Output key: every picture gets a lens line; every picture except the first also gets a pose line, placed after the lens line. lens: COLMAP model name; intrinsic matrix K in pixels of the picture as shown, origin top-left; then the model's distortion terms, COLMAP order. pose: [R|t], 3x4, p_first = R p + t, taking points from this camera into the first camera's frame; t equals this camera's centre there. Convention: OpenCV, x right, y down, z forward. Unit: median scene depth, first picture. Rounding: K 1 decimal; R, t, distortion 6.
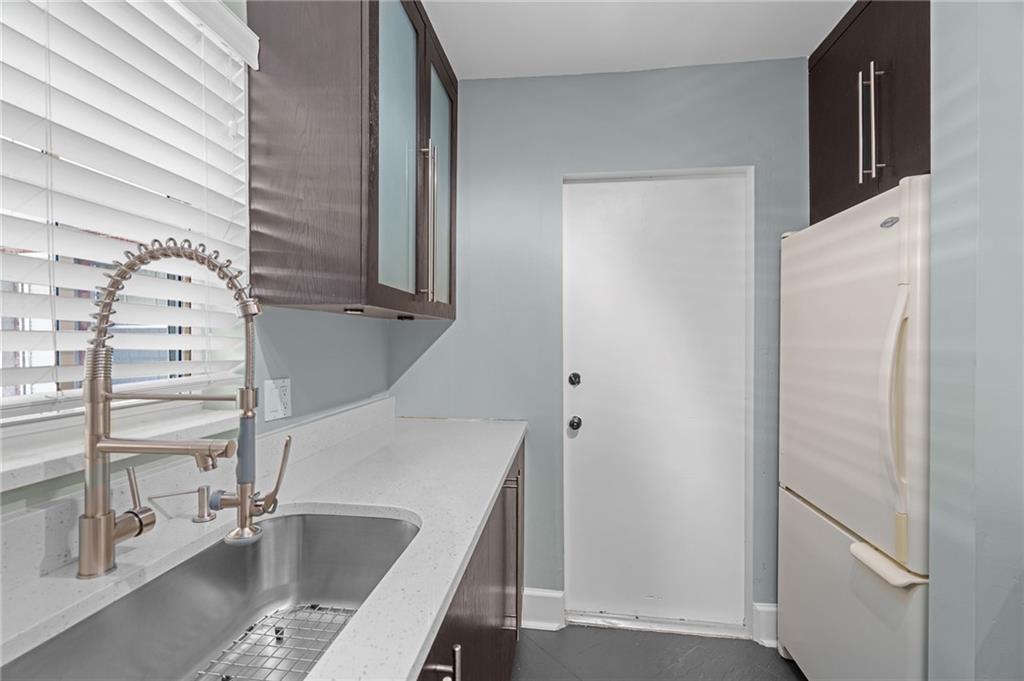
lens RADIAL K [[465.5, 0, 515.4], [0, 465.5, 343.7], [0, 0, 1]] dist [-0.000551, -0.000087]
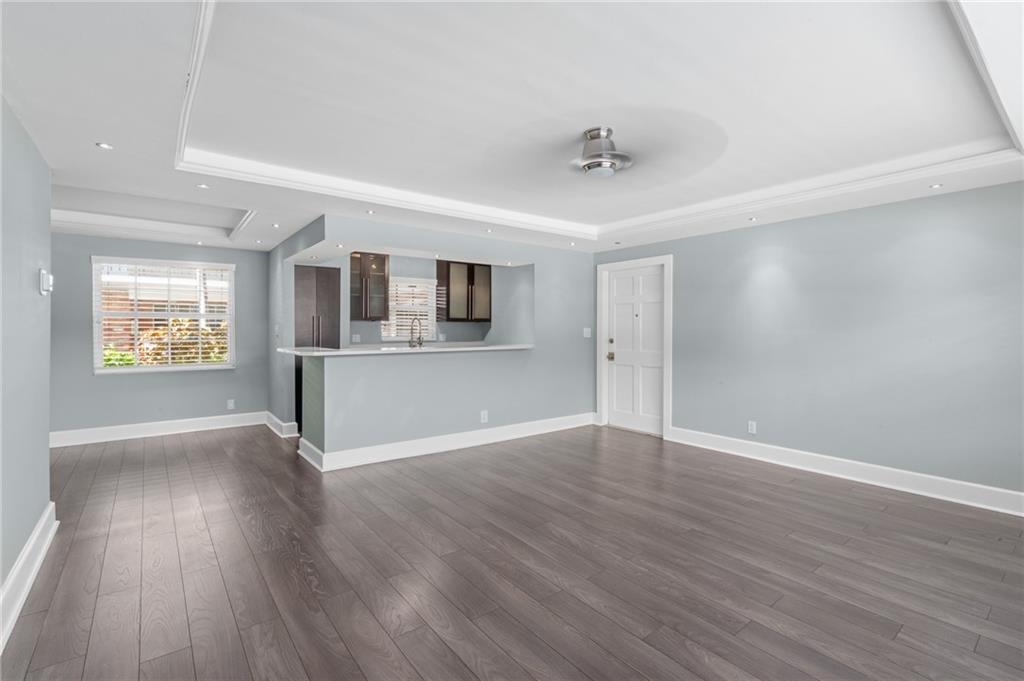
lens RADIAL K [[478.0, 0, 522.7], [0, 478.0, 333.2], [0, 0, 1]] dist [0.003375, 0.000359]
pose [[0.700678, 0.010370, -0.713402, 4.961805], [-0.009143, 0.999943, 0.005555, 0.025075], [0.713419, 0.002631, 0.700733, -2.760316]]
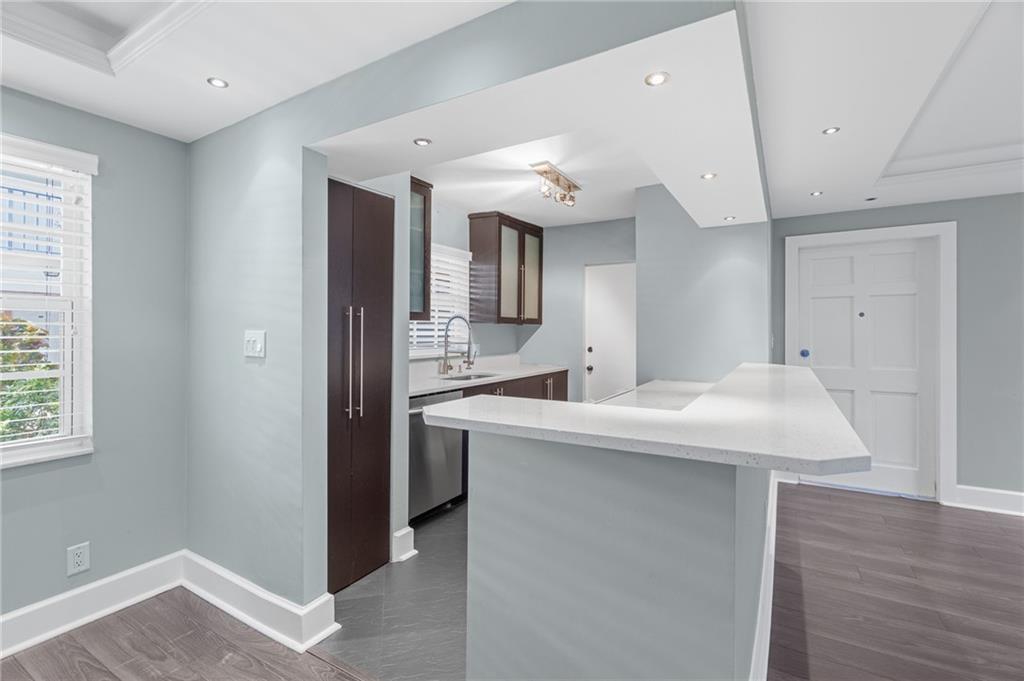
lens RADIAL K [[467.7, 0, 514.4], [0, 467.7, 332.6], [0, 0, 1]] dist [0.000246, 0.000554]
pose [[0.913564, 0.003305, -0.406681, 1.313524], [-0.005697, 0.999973, -0.004672, 0.007734], [0.406655, 0.006585, 0.913558, -2.331205]]
